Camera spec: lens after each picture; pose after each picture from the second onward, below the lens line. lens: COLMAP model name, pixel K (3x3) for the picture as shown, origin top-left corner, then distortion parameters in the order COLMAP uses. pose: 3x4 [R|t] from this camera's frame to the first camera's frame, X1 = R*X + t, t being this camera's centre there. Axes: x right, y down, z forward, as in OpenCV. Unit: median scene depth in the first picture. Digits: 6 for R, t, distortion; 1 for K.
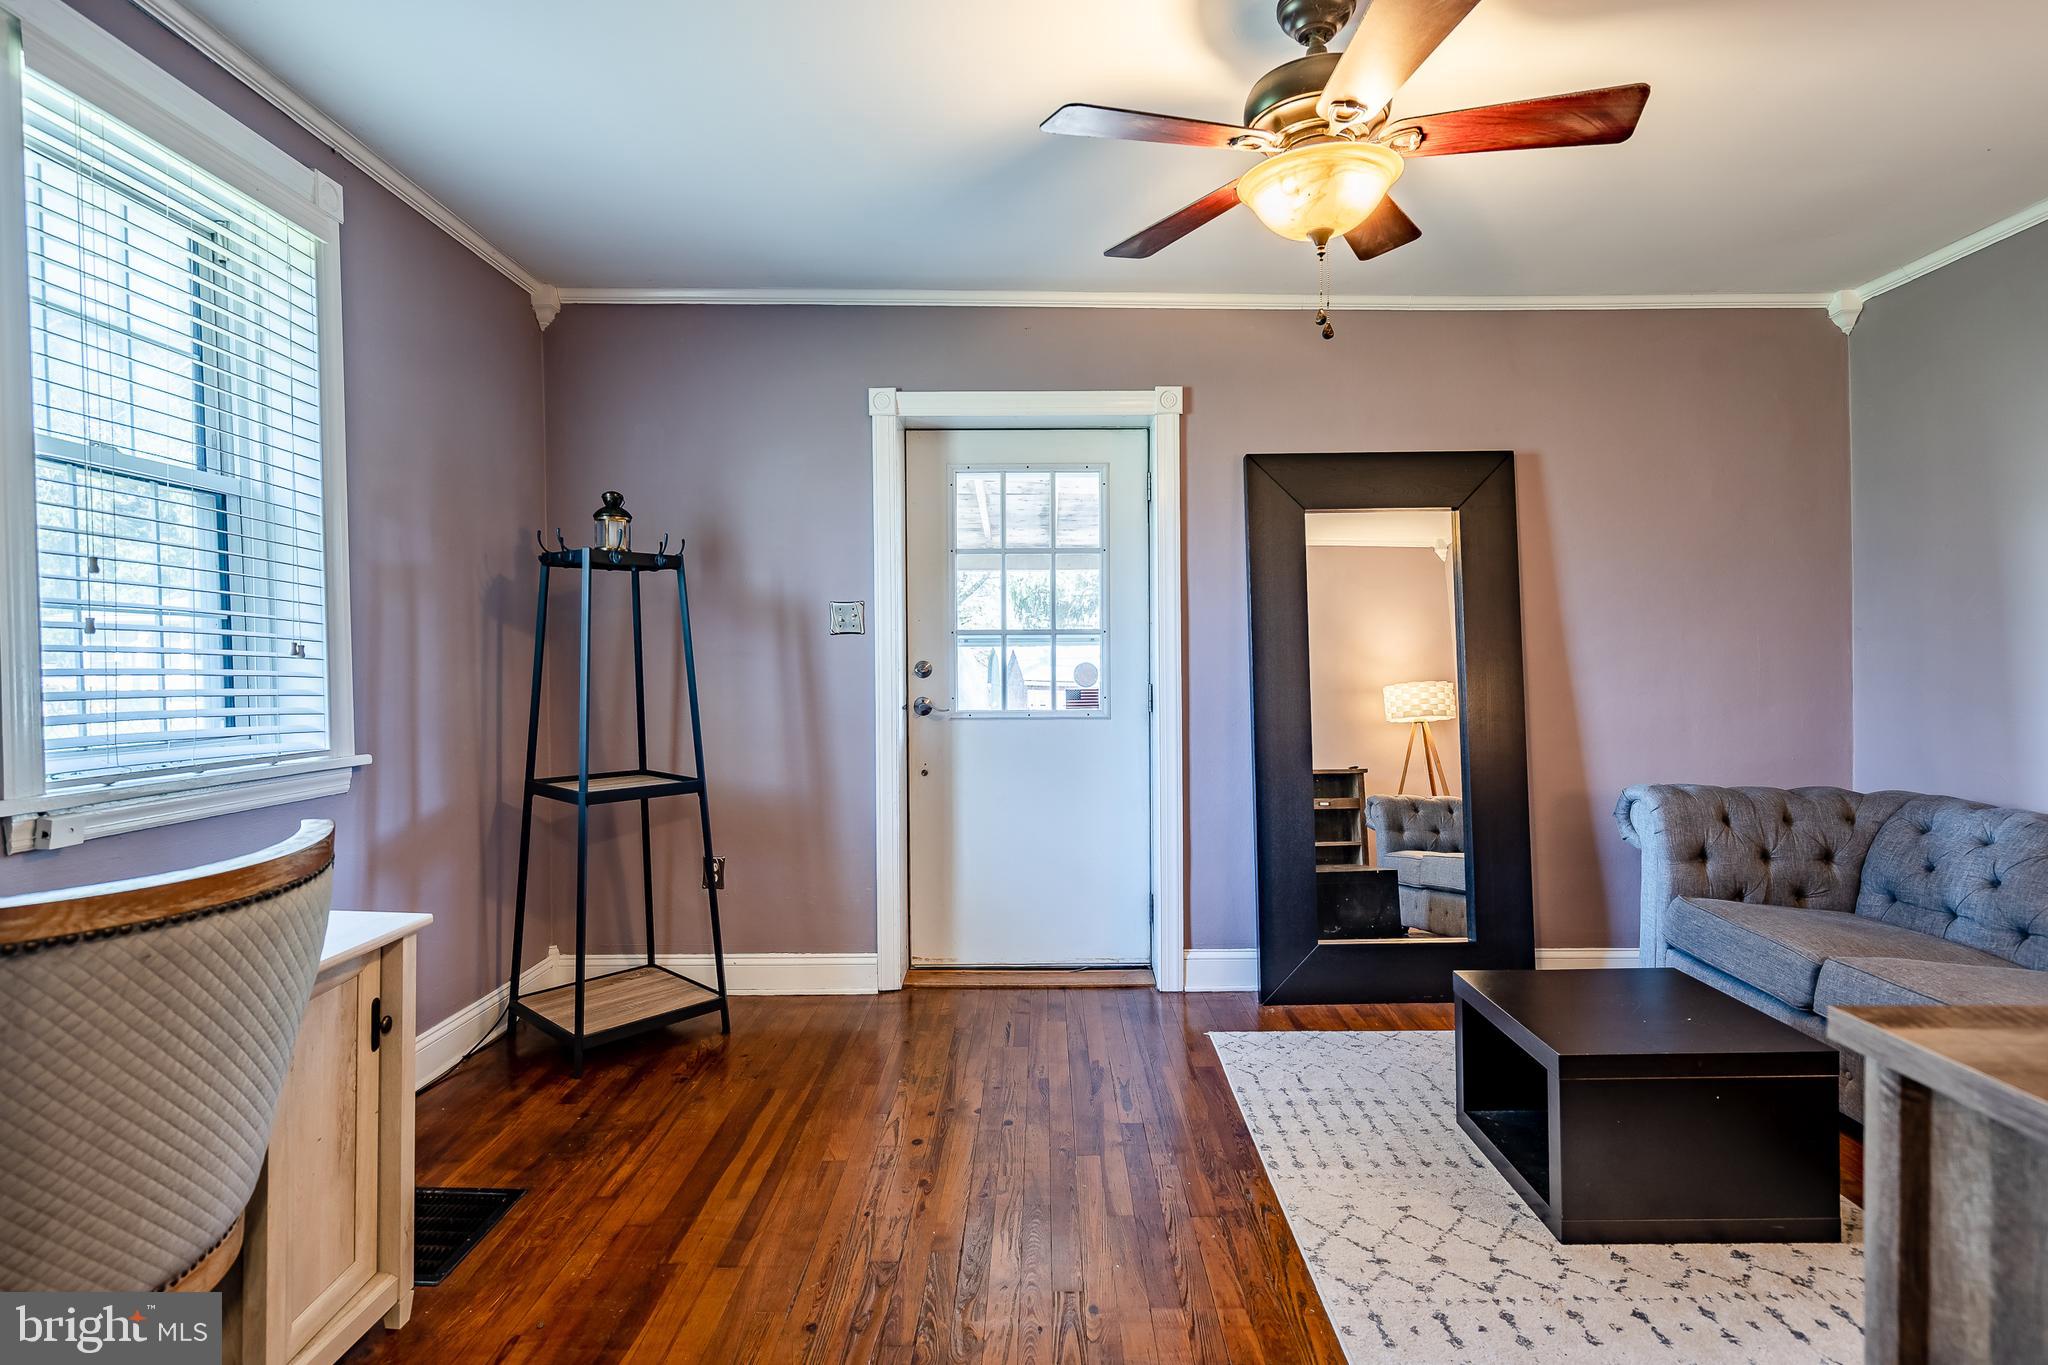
lens RADIAL K [[1040.8, 0, 1032.4], [0, 1040.8, 680.8], [0, 0, 1]] dist [0.001760, -0.001340]
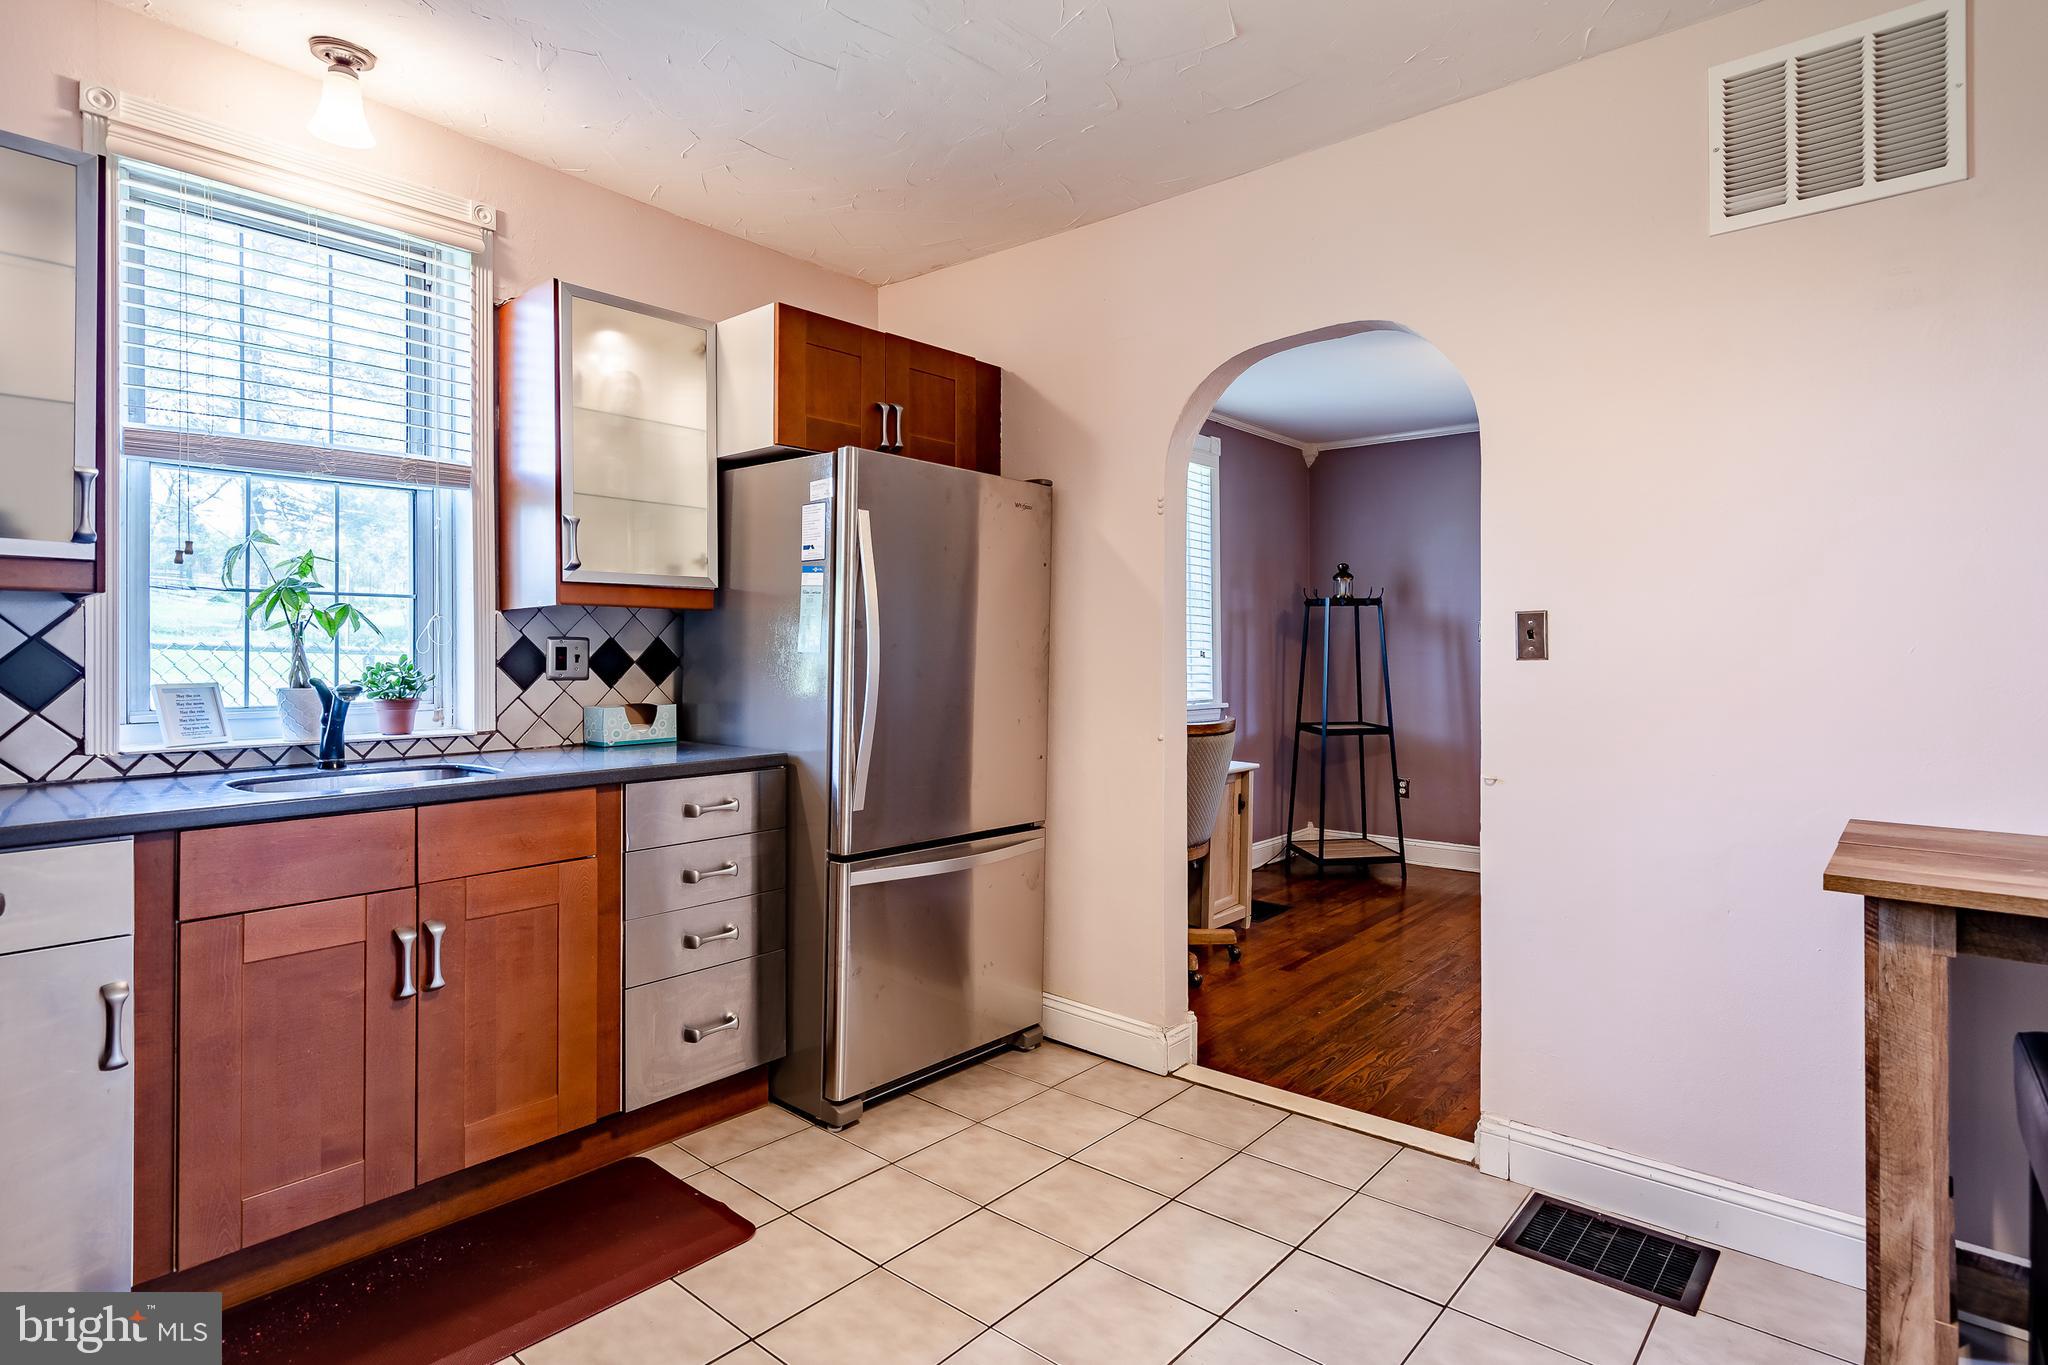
lens RADIAL K [[1040.8, 0, 1049.9], [0, 1040.8, 640.8], [0, 0, 1]] dist [0.001760, -0.001340]
pose [[0.771092, -0.000091, -0.636723, 0.318067], [-0.015323, 0.999708, -0.018699, -0.007771], [0.636539, 0.024175, 0.770866, -0.637091]]
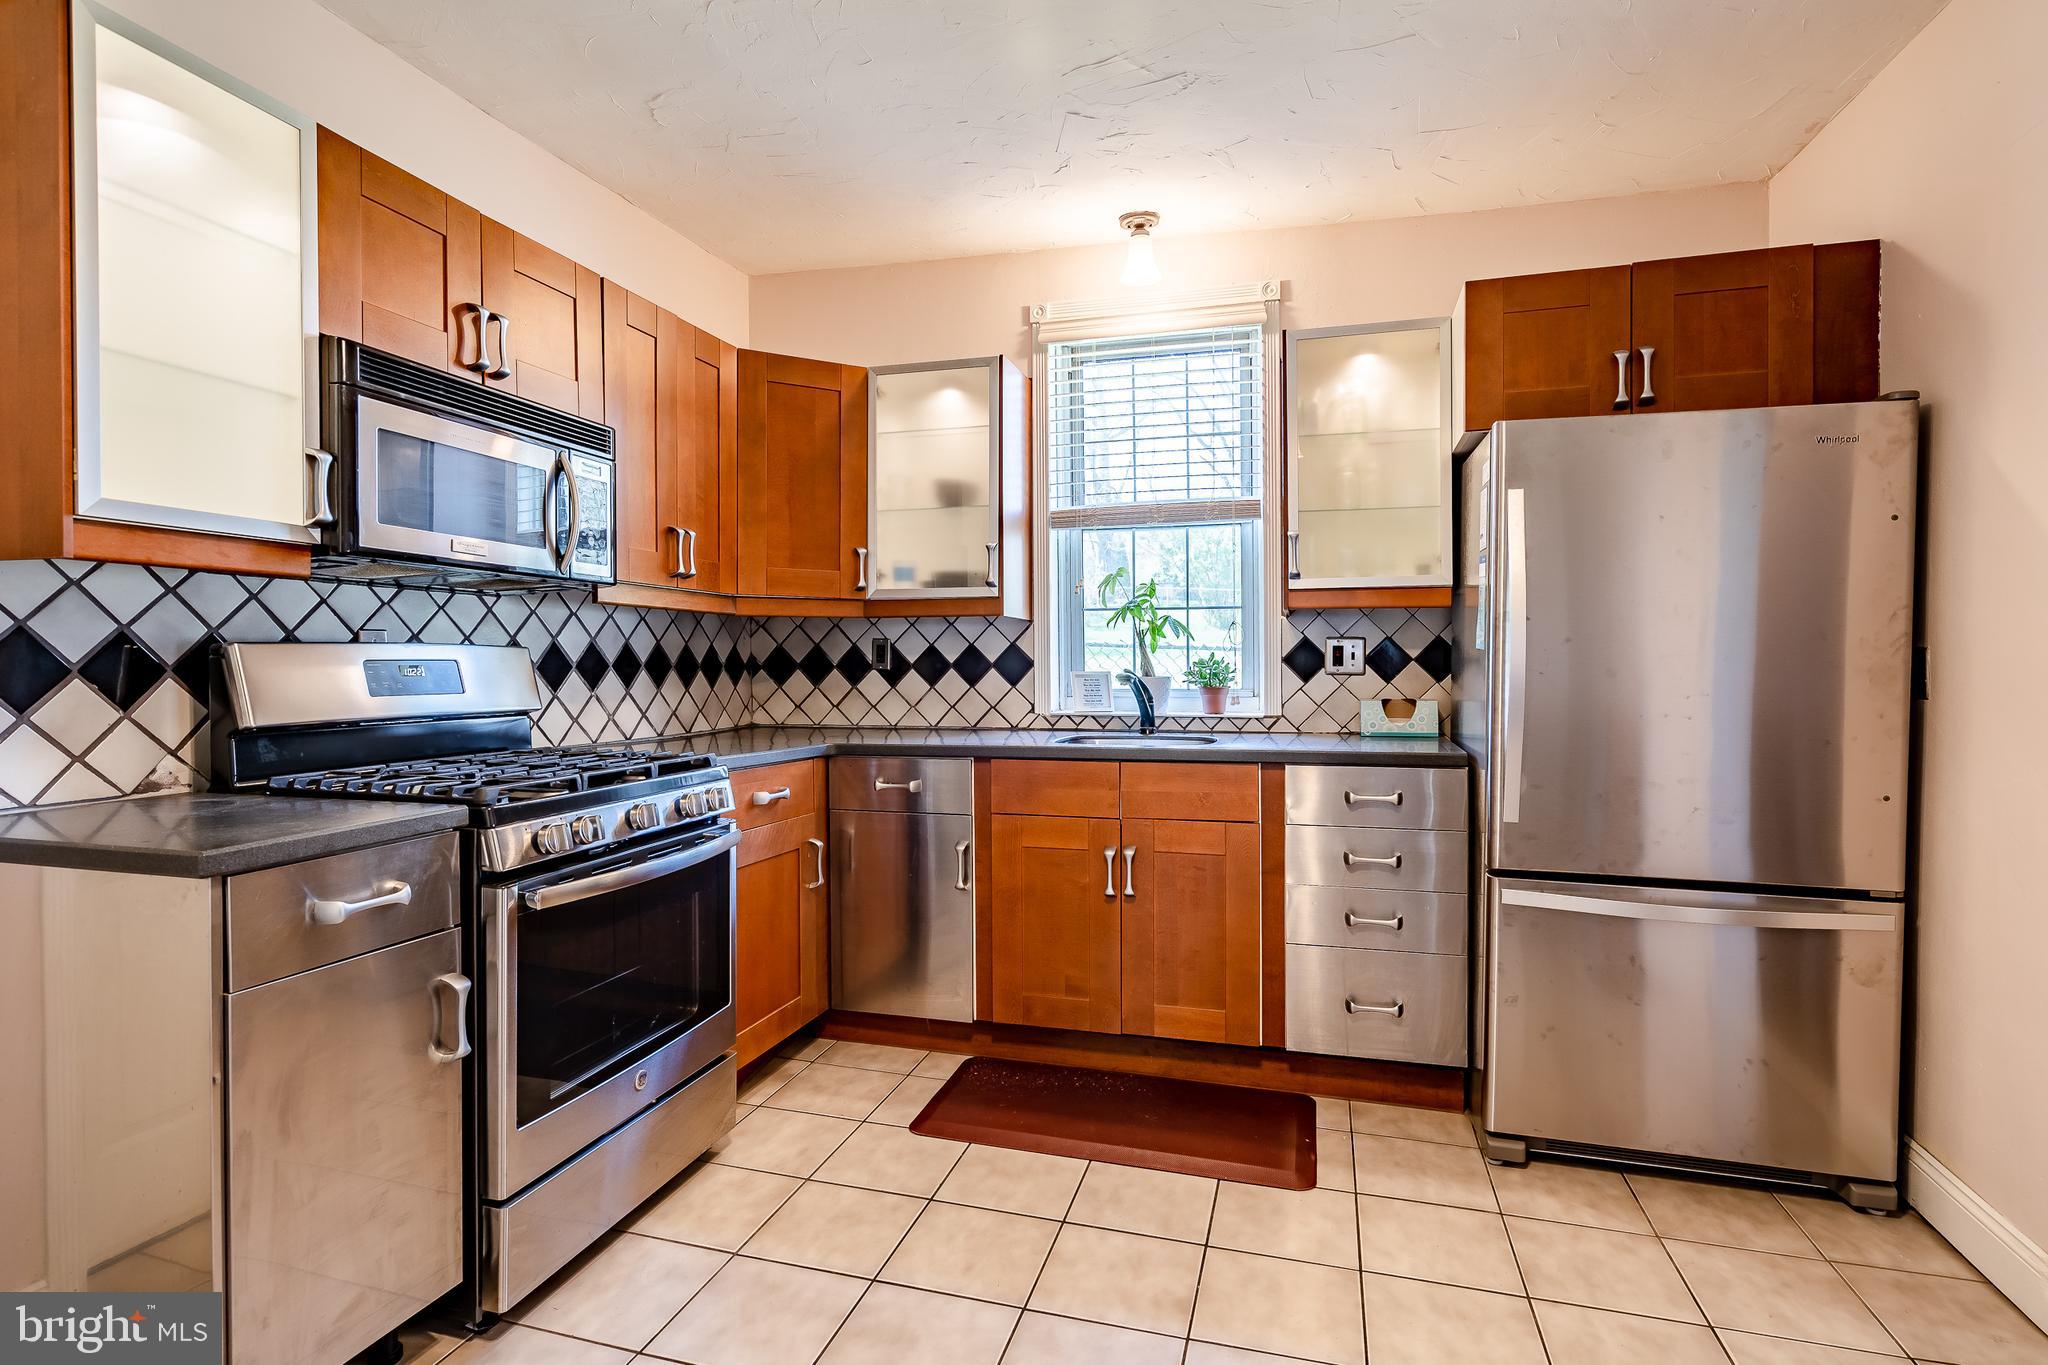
lens RADIAL K [[1040.8, 0, 1039.6], [0, 1040.8, 666.9], [0, 0, 1]] dist [0.001760, -0.001340]
pose [[-0.255086, 0.017403, -0.966762, 0.464339], [-0.010816, 0.999724, 0.020850, -0.009987], [0.966858, 0.015775, -0.254827, -0.278221]]
